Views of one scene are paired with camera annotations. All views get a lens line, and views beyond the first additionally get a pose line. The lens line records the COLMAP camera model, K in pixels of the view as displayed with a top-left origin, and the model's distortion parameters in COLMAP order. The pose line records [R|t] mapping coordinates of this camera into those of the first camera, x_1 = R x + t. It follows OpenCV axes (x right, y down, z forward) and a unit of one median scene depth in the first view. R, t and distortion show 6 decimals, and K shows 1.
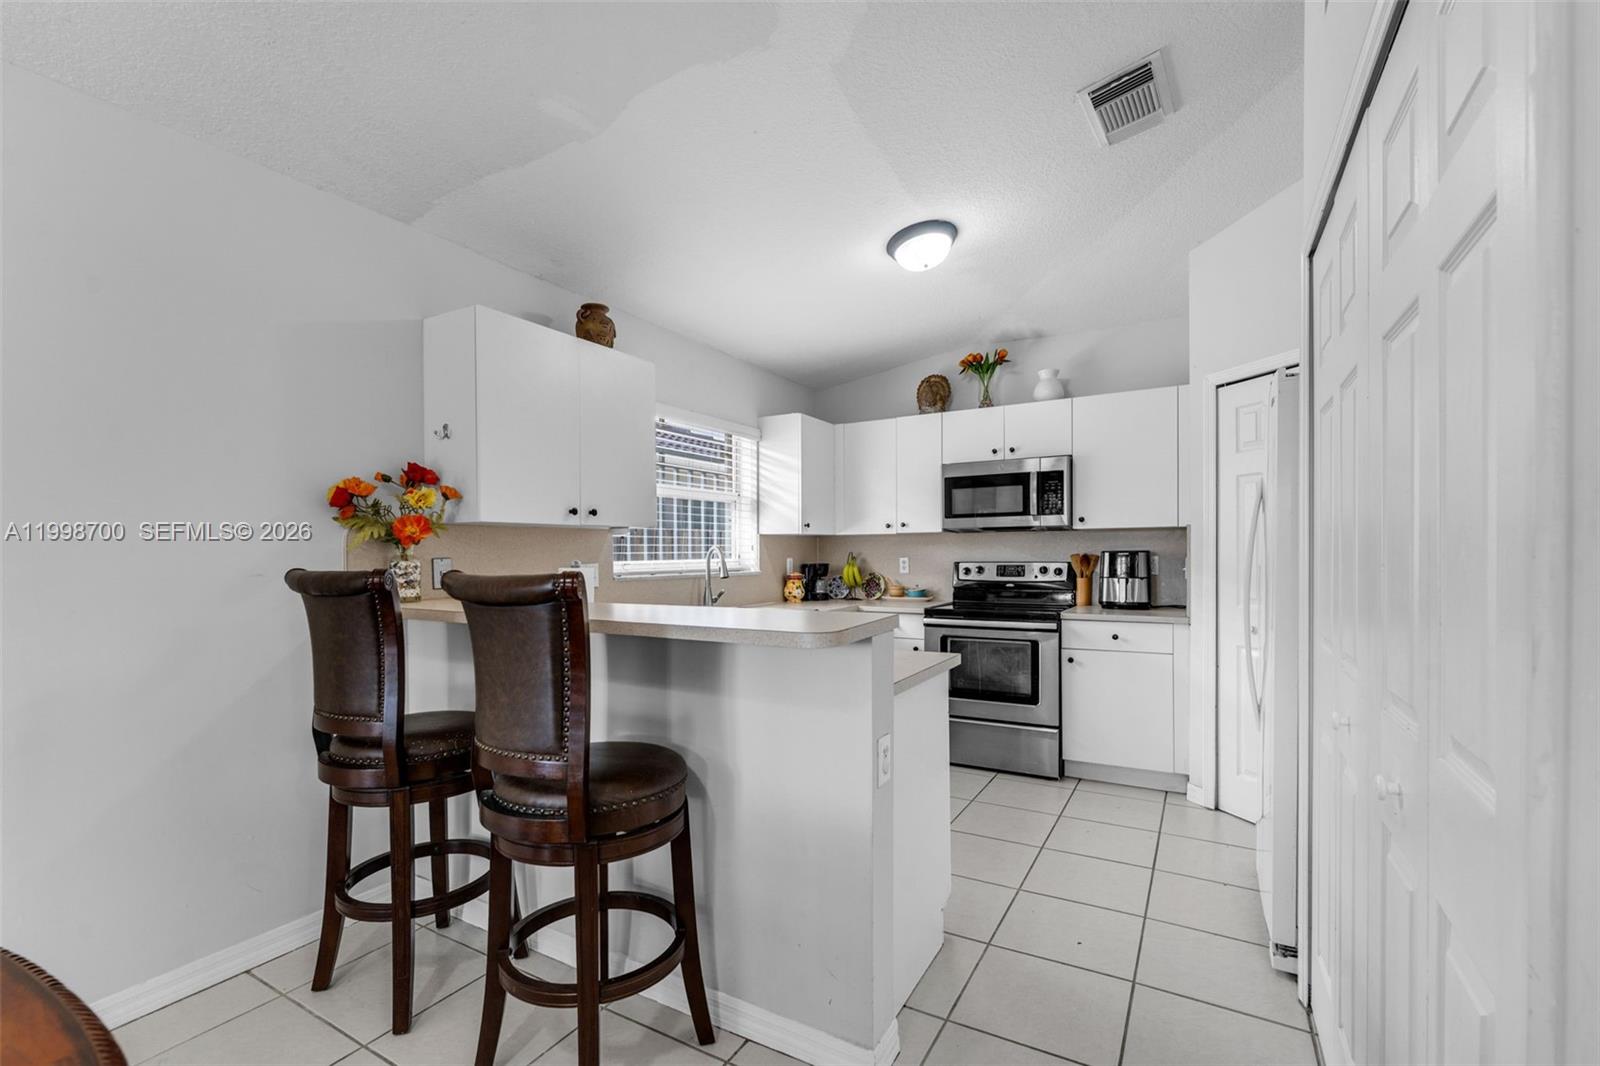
lens RADIAL K [[704.6, 0, 789.4], [0, 704.6, 565.9], [0, 0, 1]] dist [-0.000353, -0.000082]
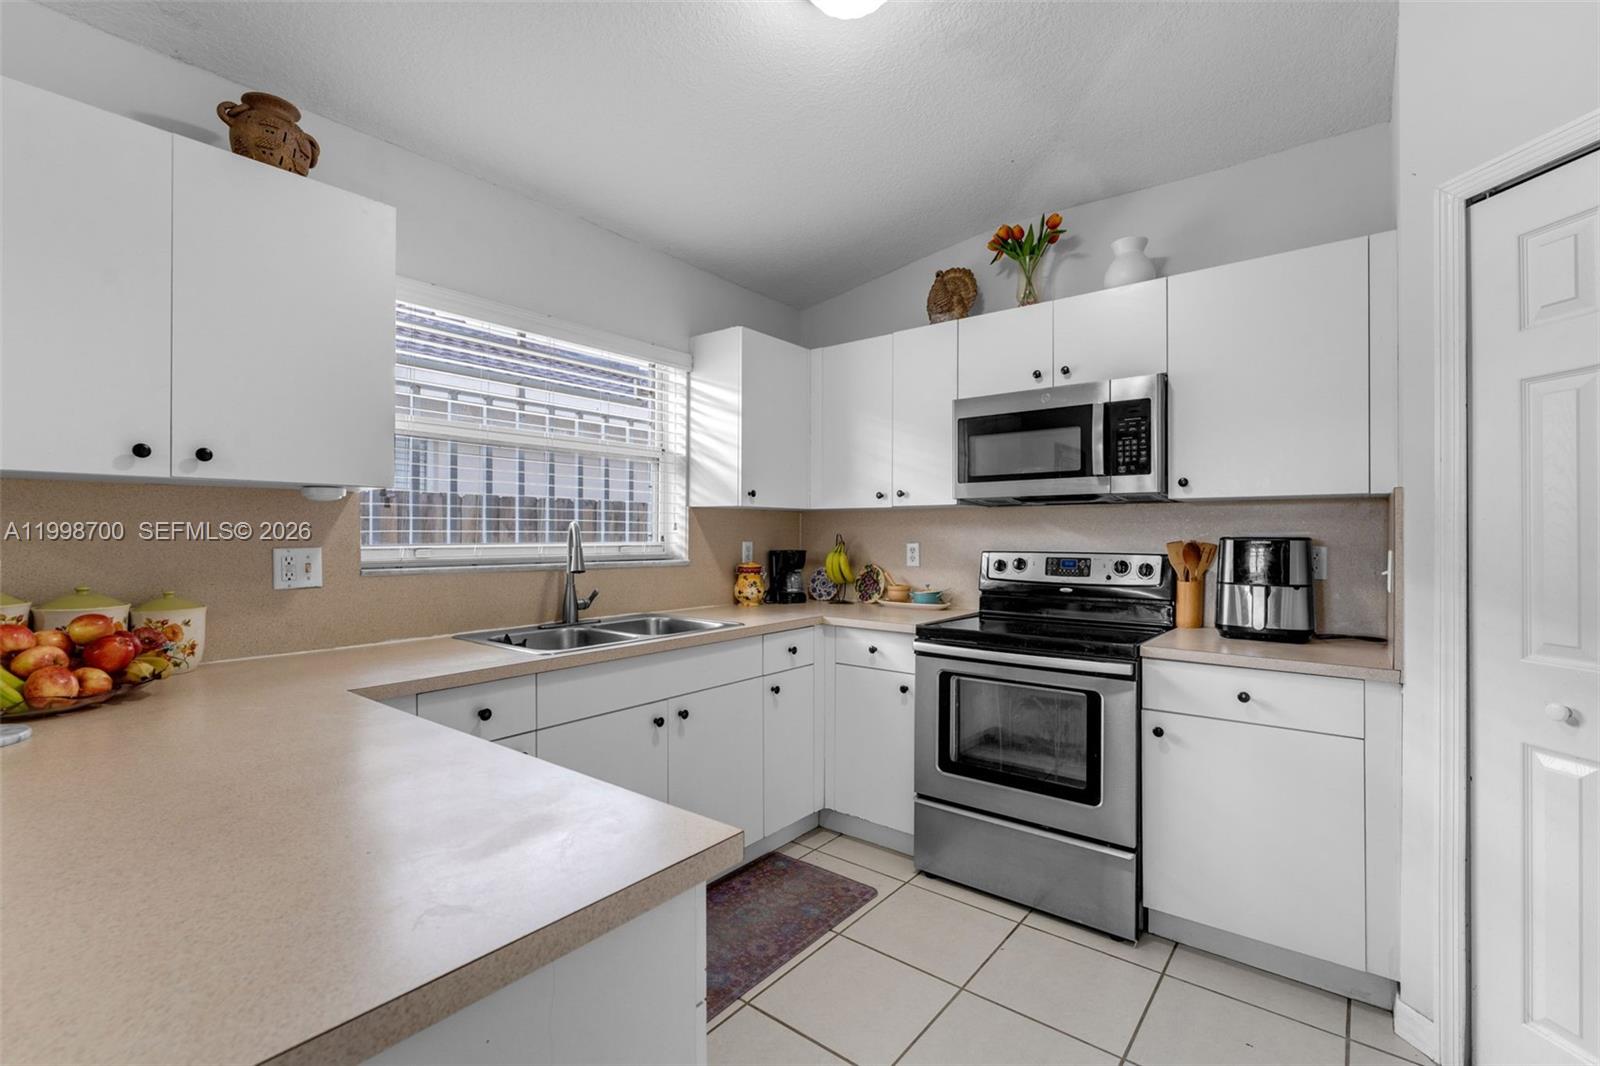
lens RADIAL K [[706.5, 0, 800.0], [0, 706.5, 533.0], [0, 0, 1]] dist [-0.000070, 0.000061]
pose [[0.990247, 0.011536, -0.138846, 0.168109], [-0.014489, 0.999689, -0.020279, -0.007163], [0.138569, 0.022093, 0.990106, 0.349387]]
